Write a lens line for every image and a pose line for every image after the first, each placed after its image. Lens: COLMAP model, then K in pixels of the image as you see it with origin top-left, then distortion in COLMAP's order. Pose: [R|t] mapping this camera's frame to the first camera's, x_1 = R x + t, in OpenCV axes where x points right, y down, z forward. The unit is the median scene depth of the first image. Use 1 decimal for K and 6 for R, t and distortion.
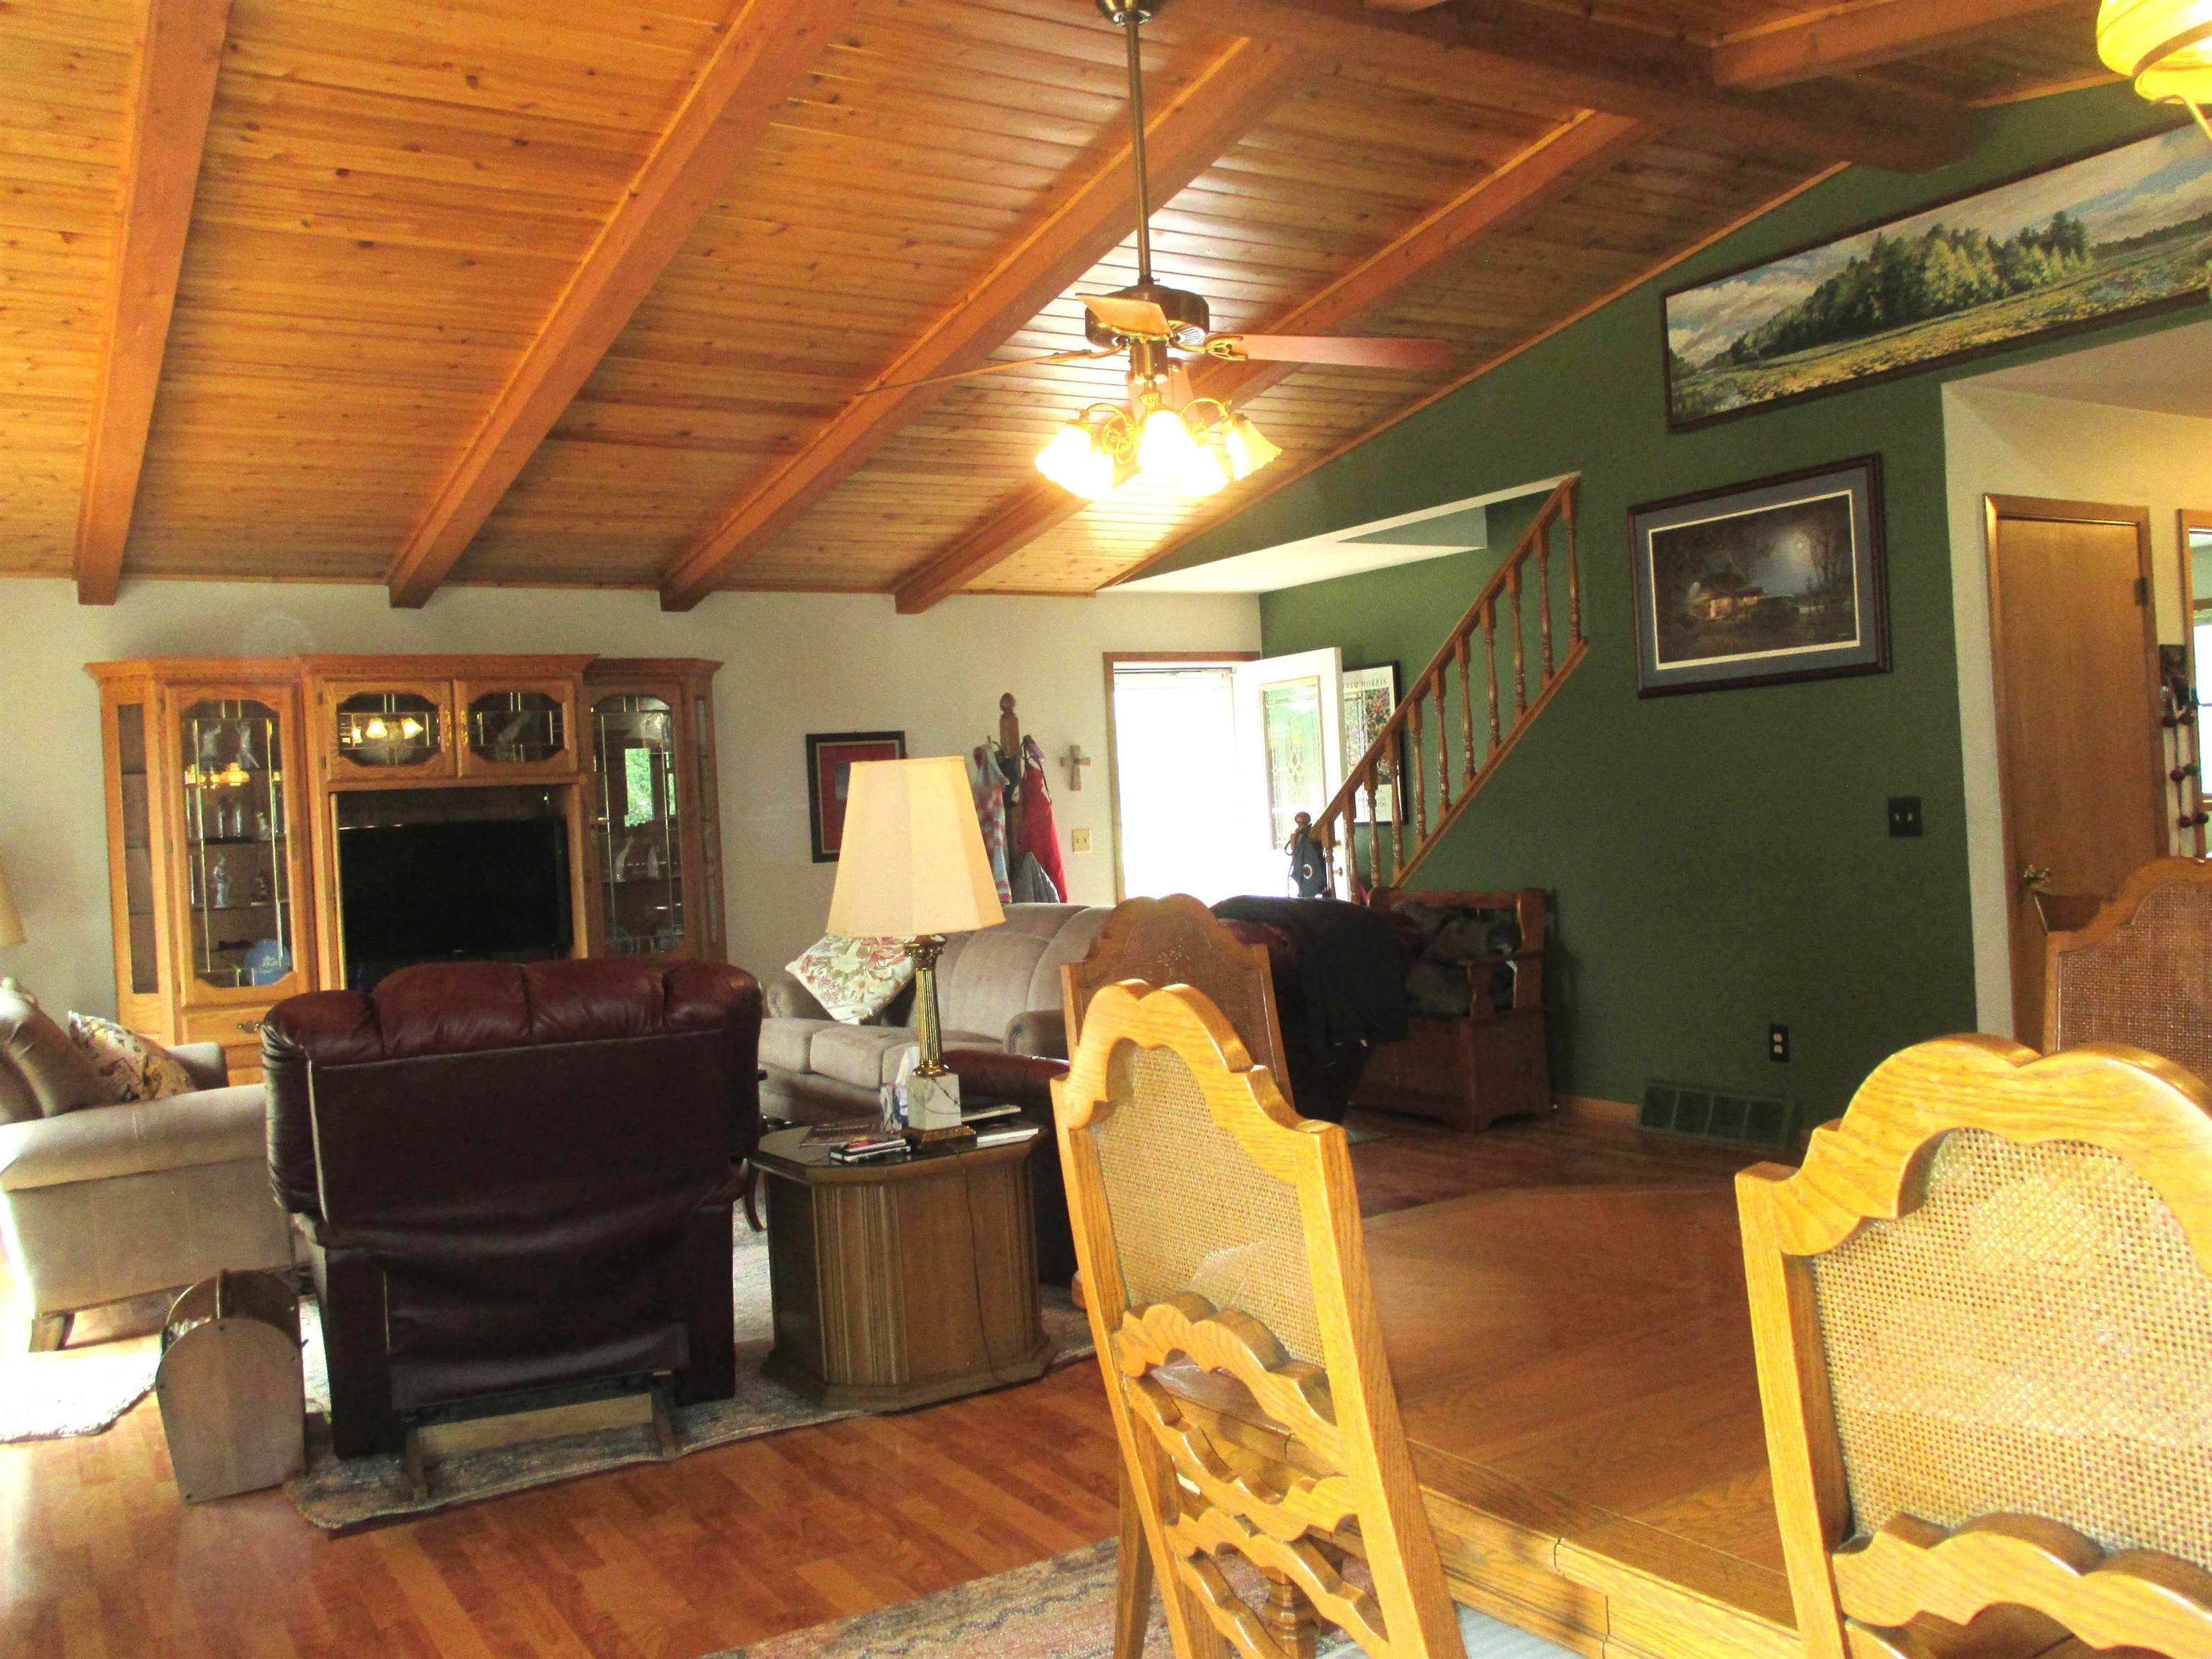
lens RADIAL K [[1850.6, 0, 1102.6], [0, 1850.6, 825.5], [0, 0, 1]] dist [-0.012194, -0.016587]
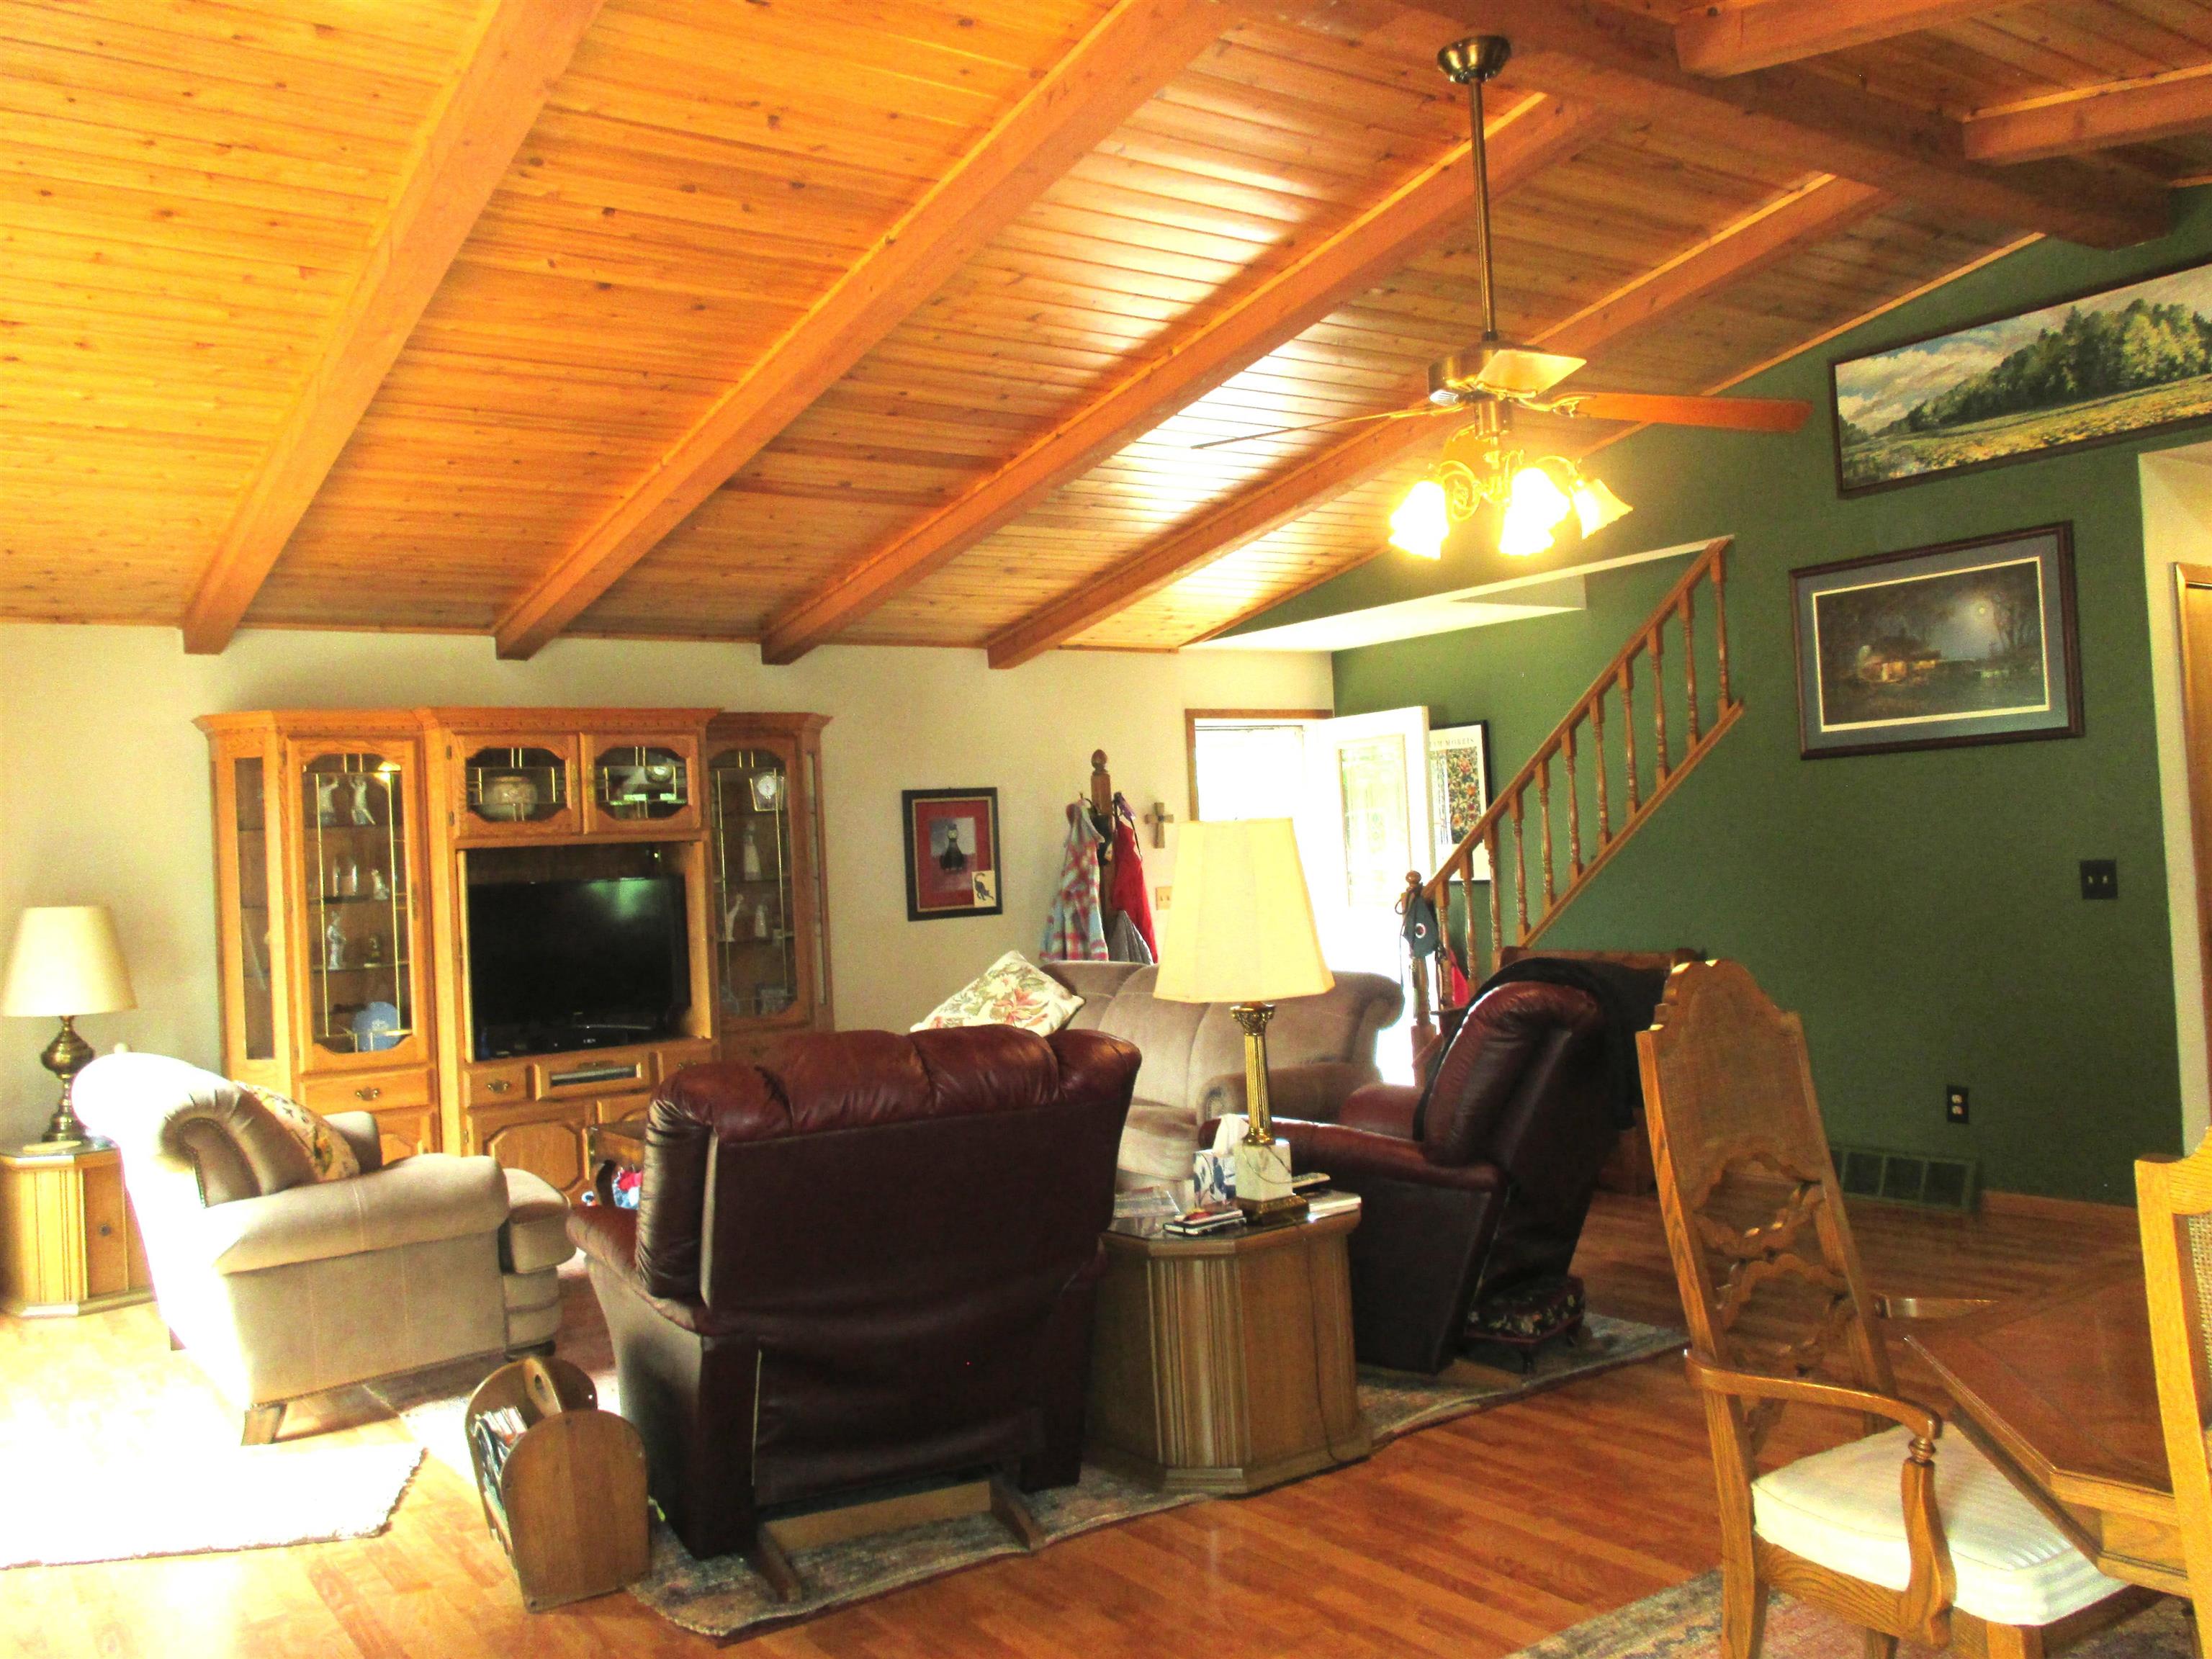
lens RADIAL K [[1850.6, 0, 1095.8], [0, 1850.6, 830.9], [0, 0, 1]] dist [-0.012194, -0.016587]
pose [[0.998412, 0.003003, 0.056249, -0.175731], [-0.001514, 0.999648, -0.026498, -0.003326], [-0.056308, 0.026371, 0.998065, 0.021676]]
